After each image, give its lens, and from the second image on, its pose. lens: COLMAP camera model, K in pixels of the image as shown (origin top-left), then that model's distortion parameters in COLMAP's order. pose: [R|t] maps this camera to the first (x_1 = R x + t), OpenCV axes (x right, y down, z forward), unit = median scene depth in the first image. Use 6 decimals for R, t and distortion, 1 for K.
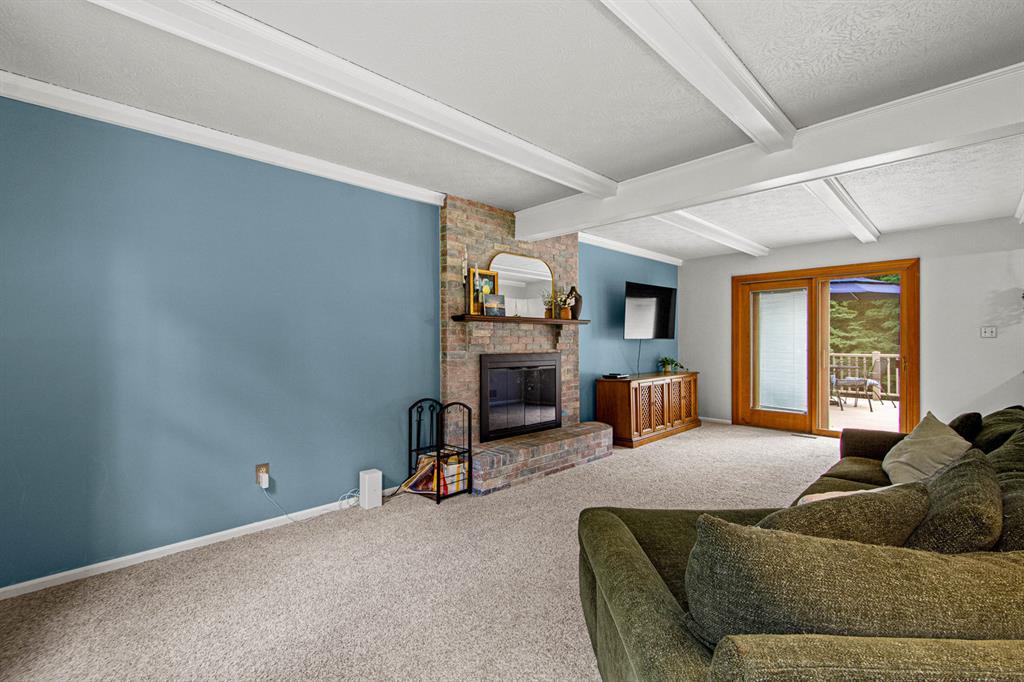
lens RADIAL K [[449.2, 0, 510.9], [0, 449.2, 345.5], [0, 0, 1]] dist [0.004789, -0.000074]
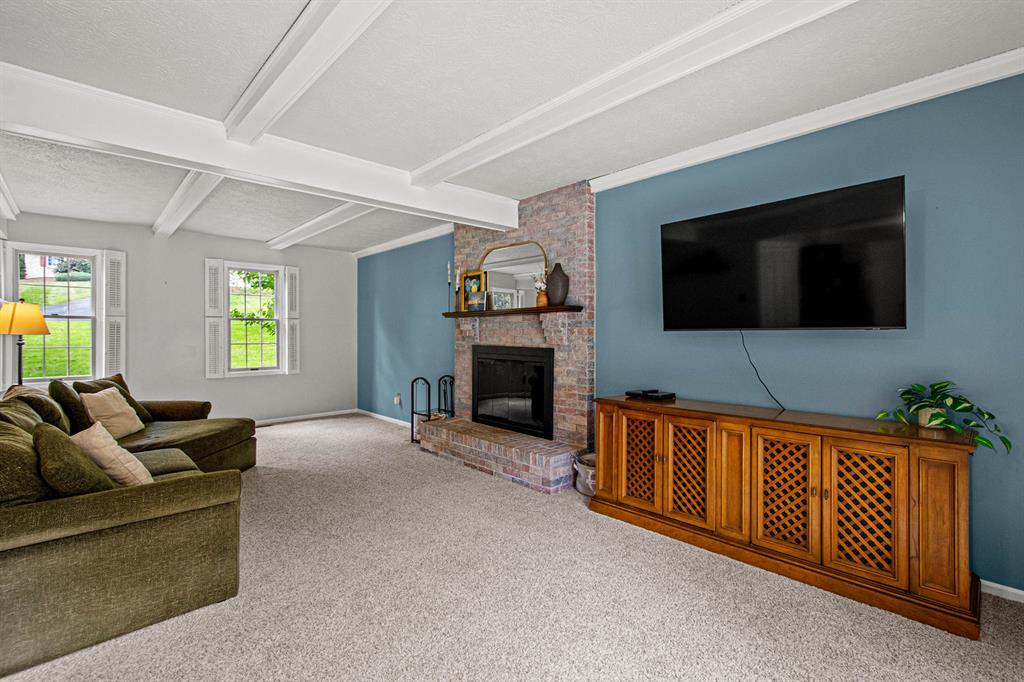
lens RADIAL K [[451.0, 0, 512.0], [0, 451.0, 341.0], [0, 0, 1]] dist [0.011546, -0.000371]
pose [[-0.014389, 0.012800, -0.999815, 1.093358], [-0.013698, 0.999822, 0.012998, -0.007694], [0.999803, 0.013883, -0.014211, 1.113962]]
